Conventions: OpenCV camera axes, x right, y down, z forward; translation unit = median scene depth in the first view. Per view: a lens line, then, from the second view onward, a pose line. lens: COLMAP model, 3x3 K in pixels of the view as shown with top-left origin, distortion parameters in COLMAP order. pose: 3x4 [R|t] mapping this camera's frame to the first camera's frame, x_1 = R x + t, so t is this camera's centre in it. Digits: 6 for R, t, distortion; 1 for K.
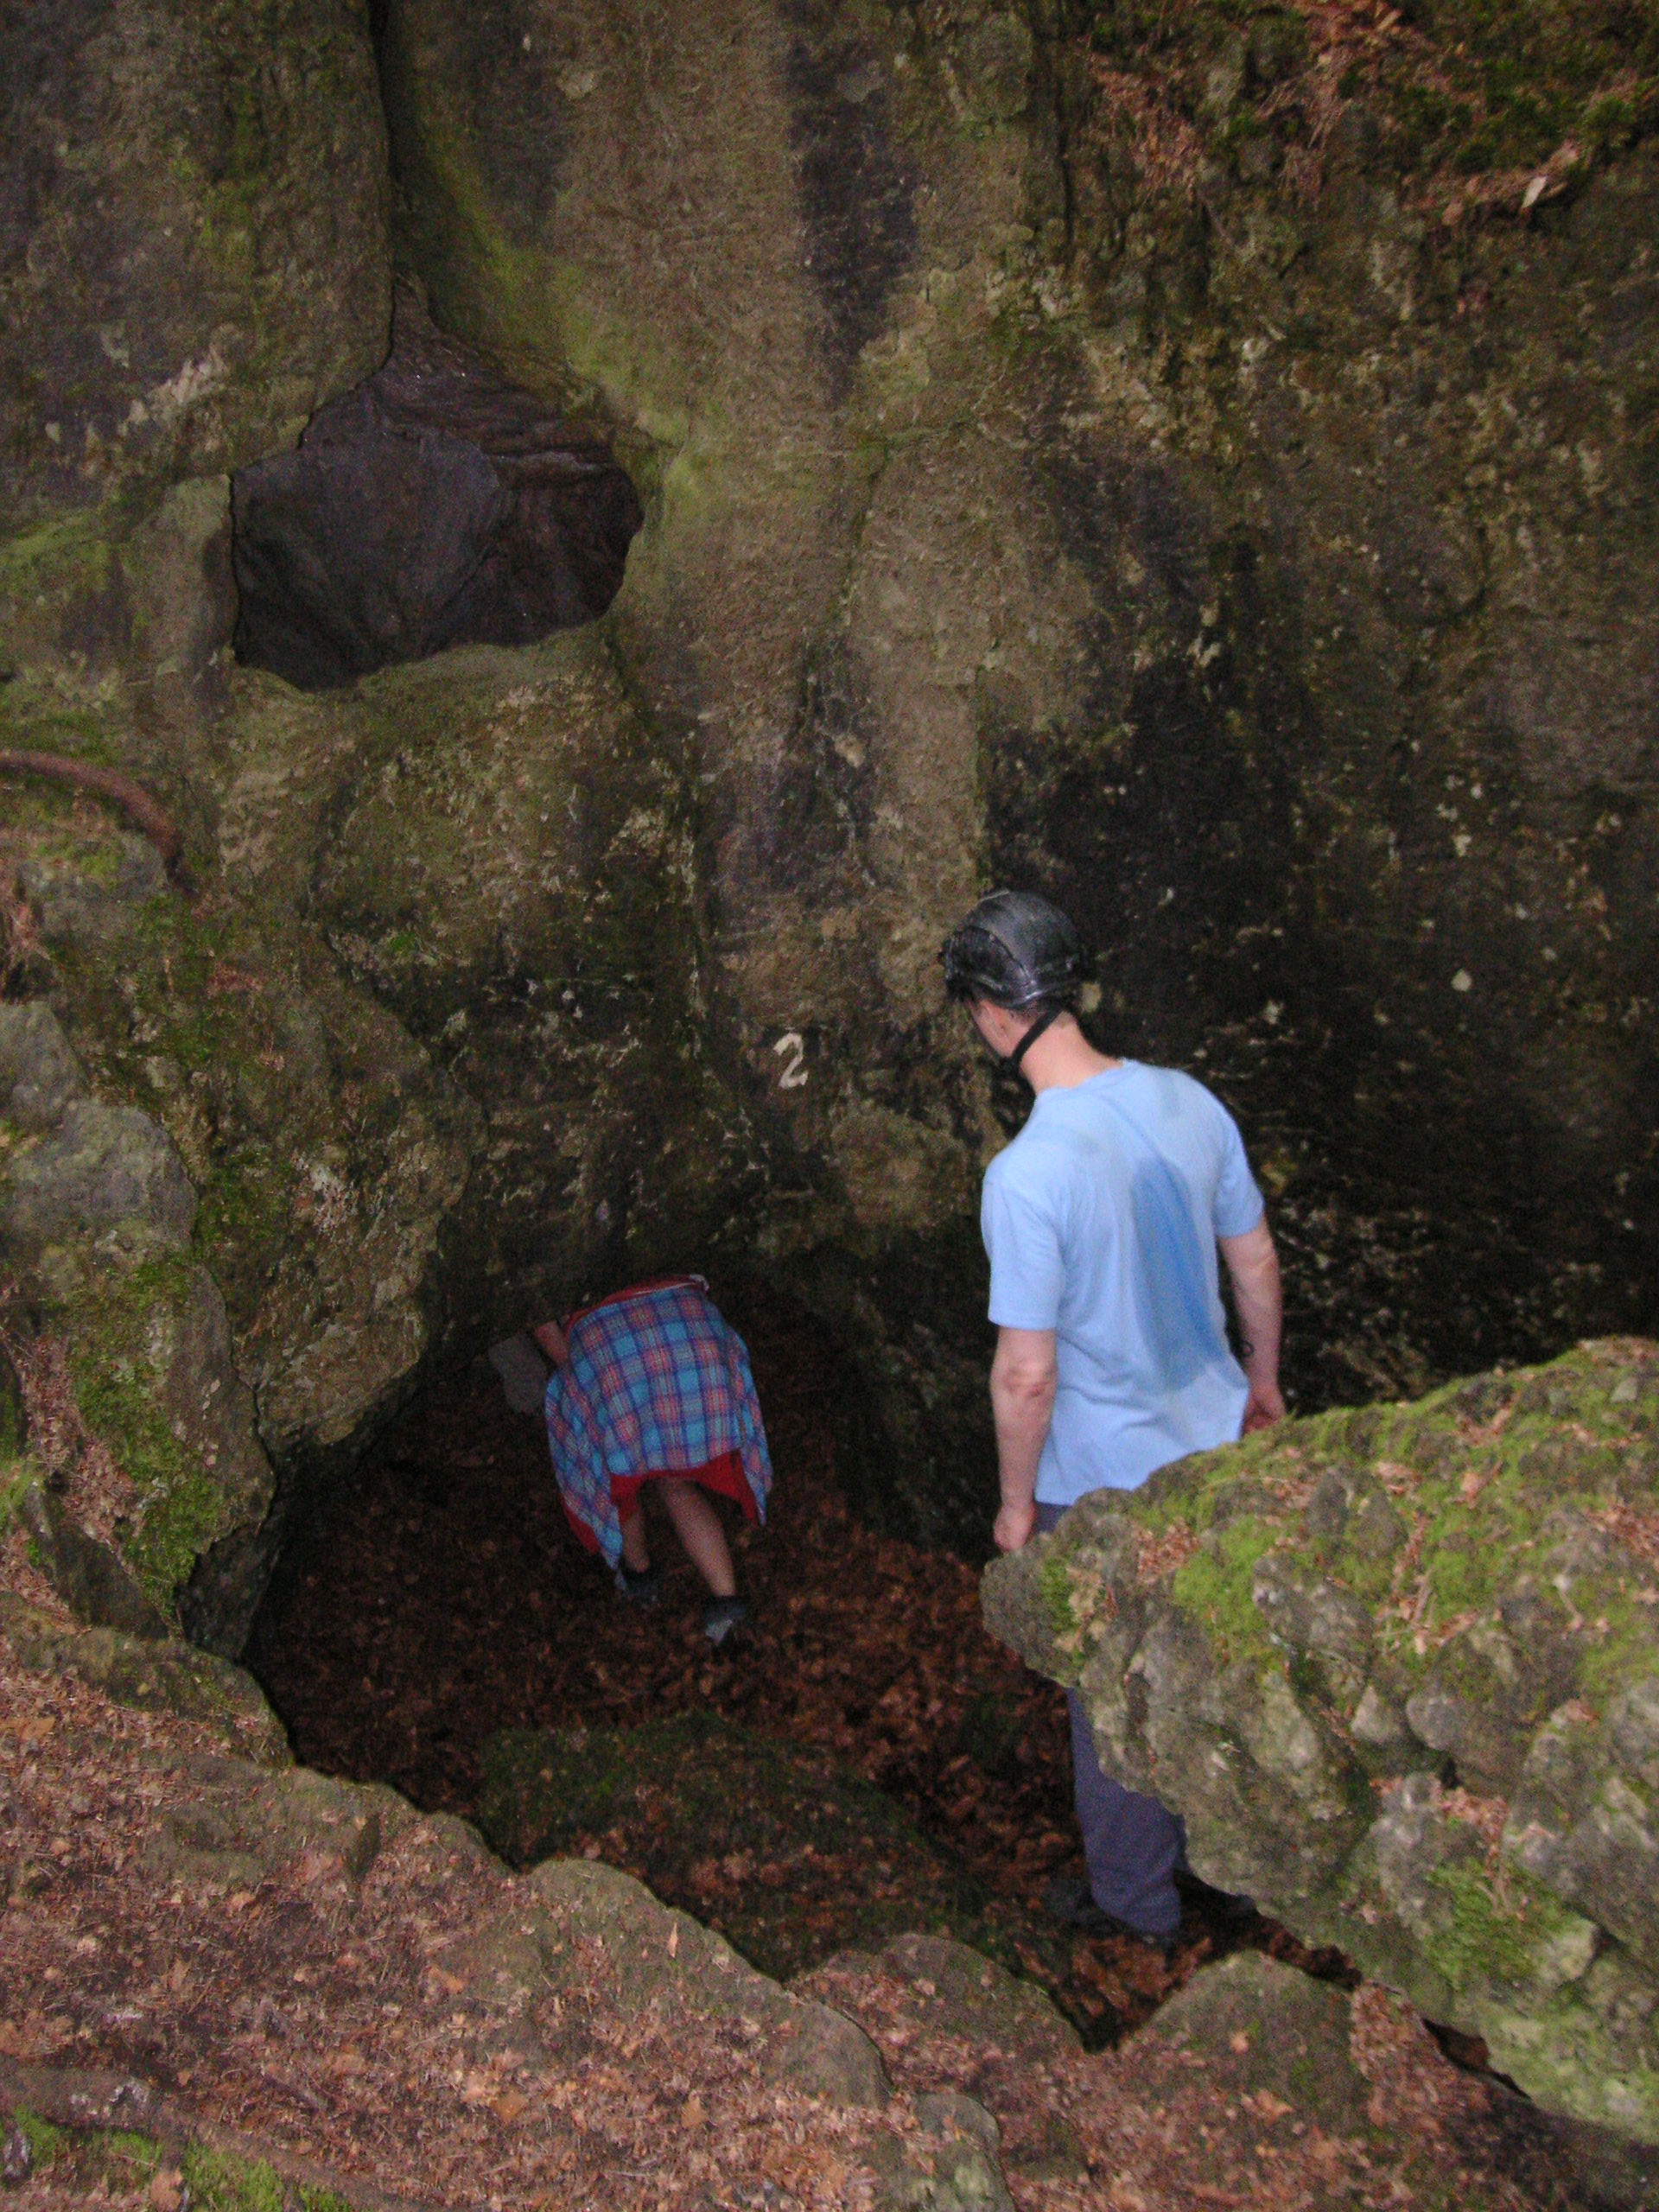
lens RADIAL K [[2429.8, 0, 833.9], [0, 2429.8, 1102.2], [0, 0, 1]] dist [-0.161747, 0.000000]
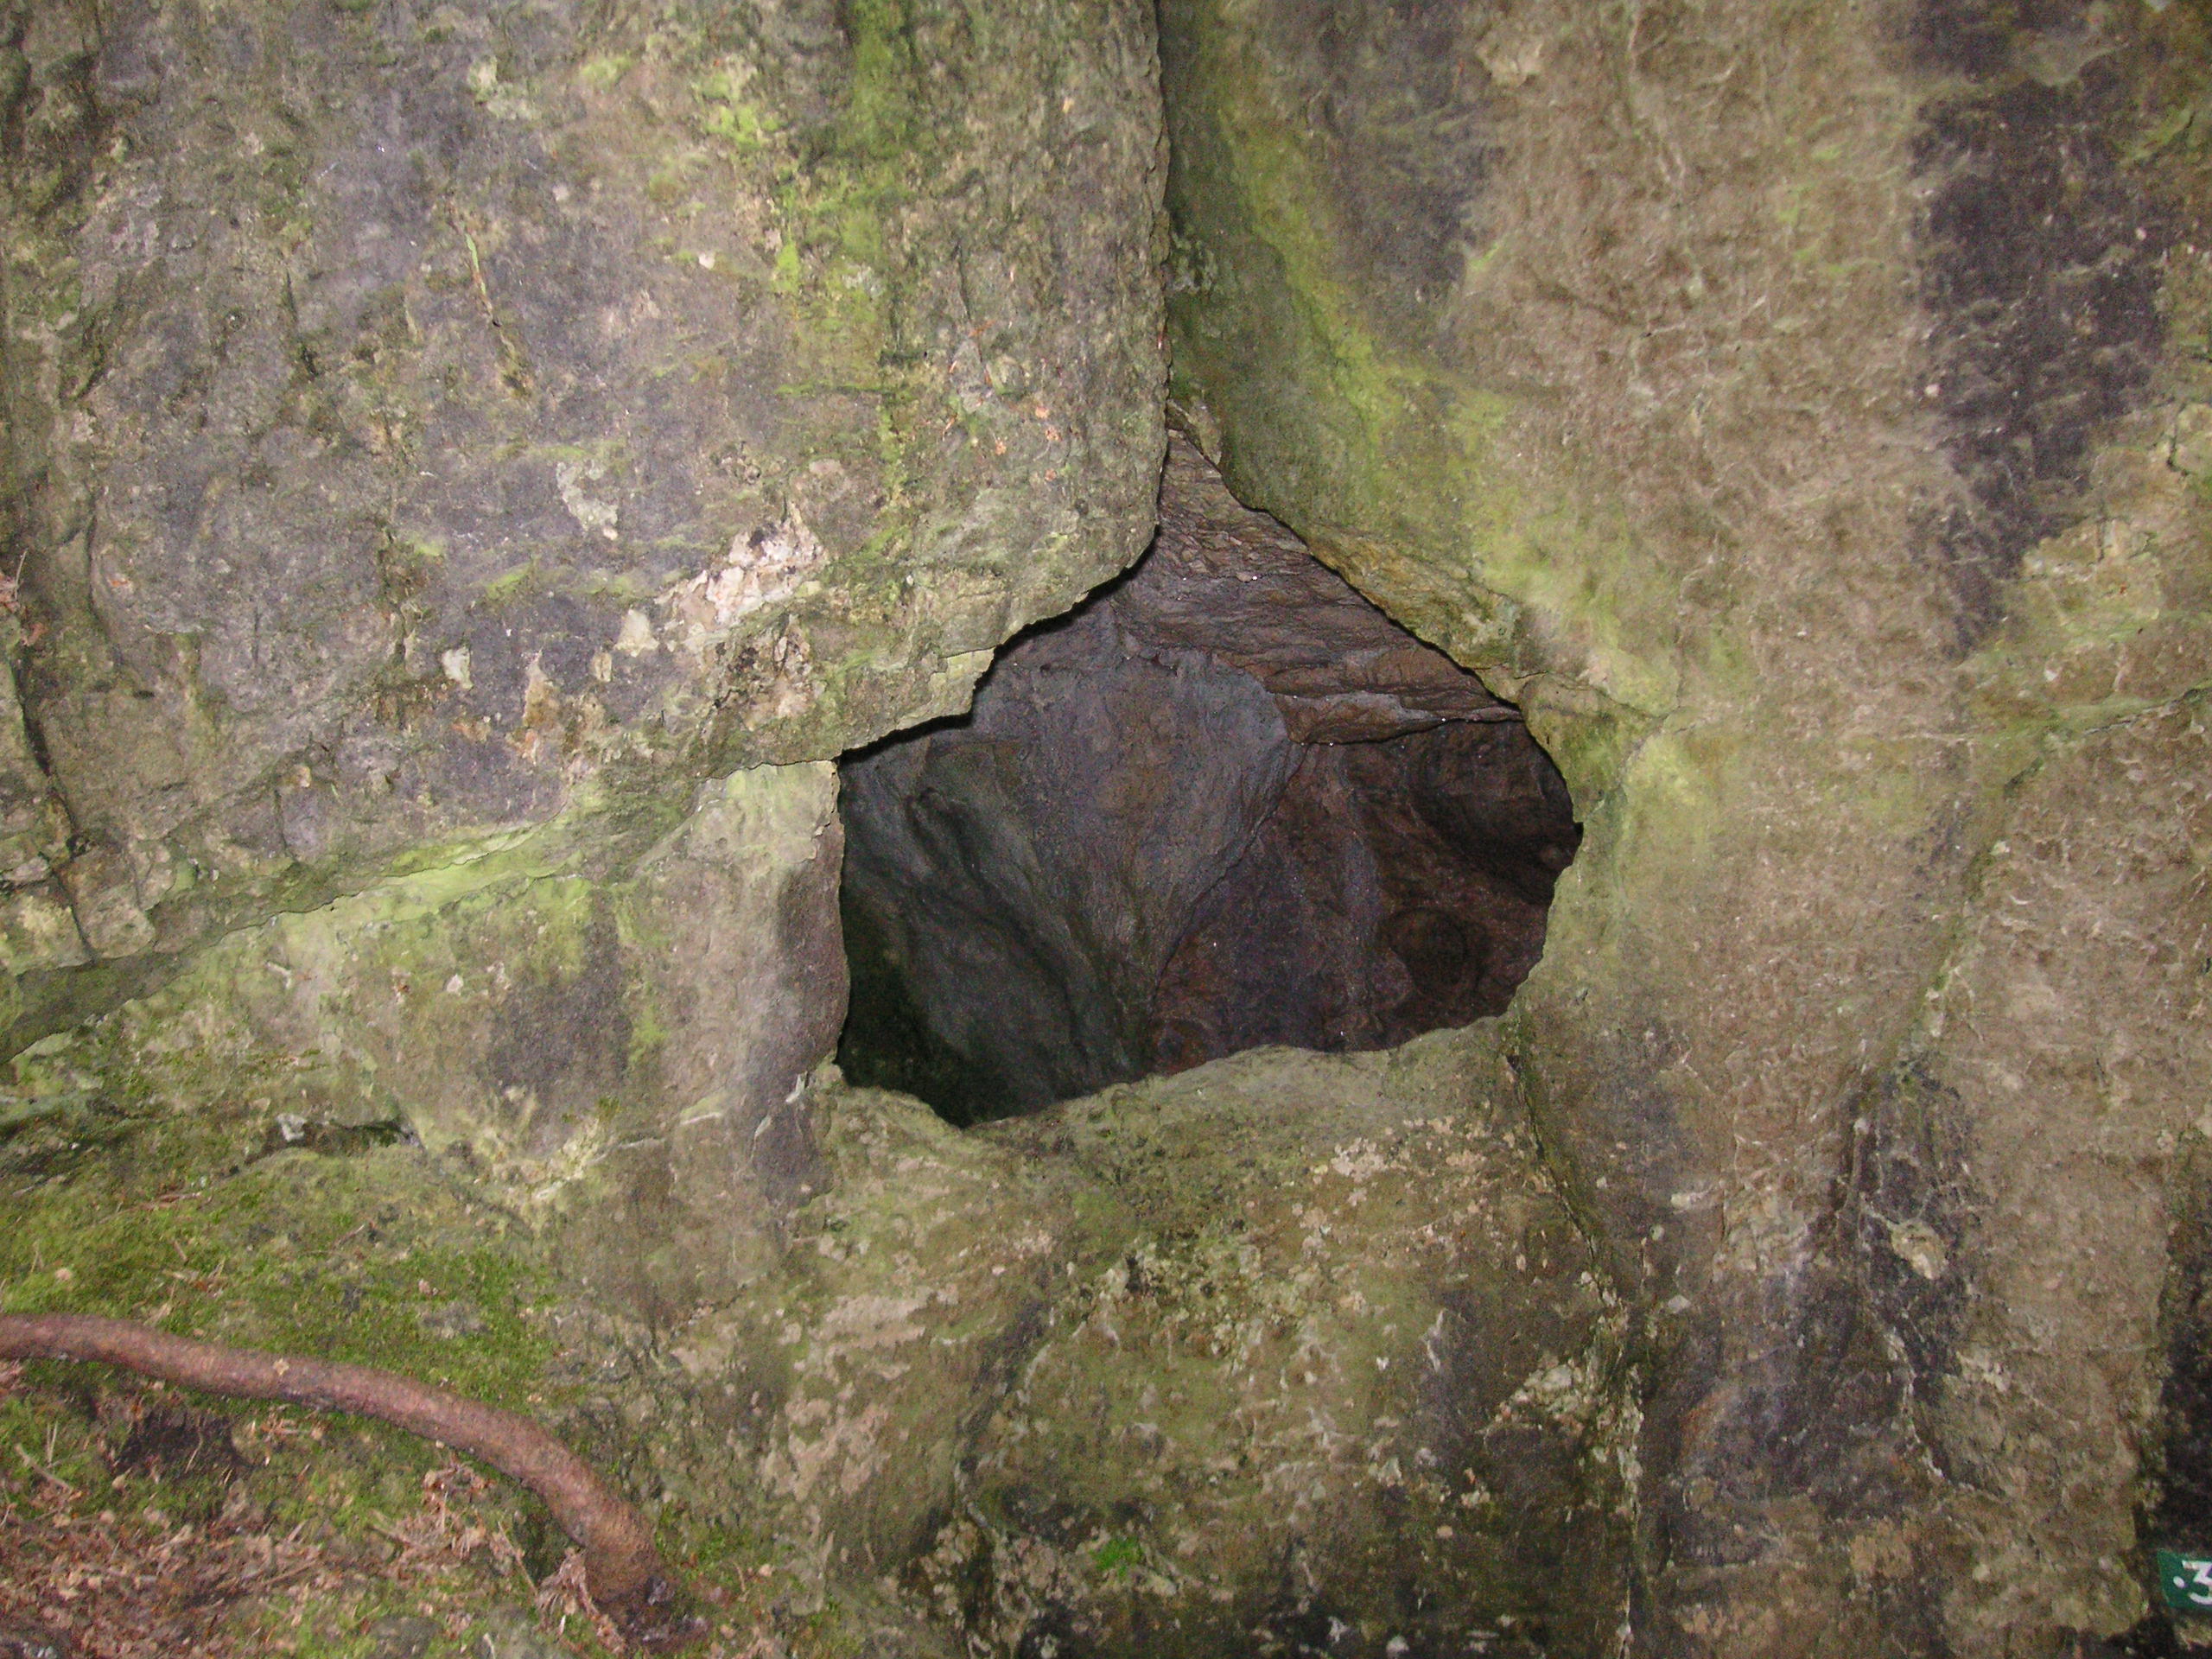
lens RADIAL K [[2429.8, 0, 1118.4], [0, 2429.8, 822.0], [0, 0, 1]] dist [-0.161747, 0.000000]
pose [[0.984072, 0.028653, -0.175449, -0.091487], [-0.062363, 0.979847, -0.189767, -0.139379], [0.166475, 0.197686, 0.966026, 0.456849]]
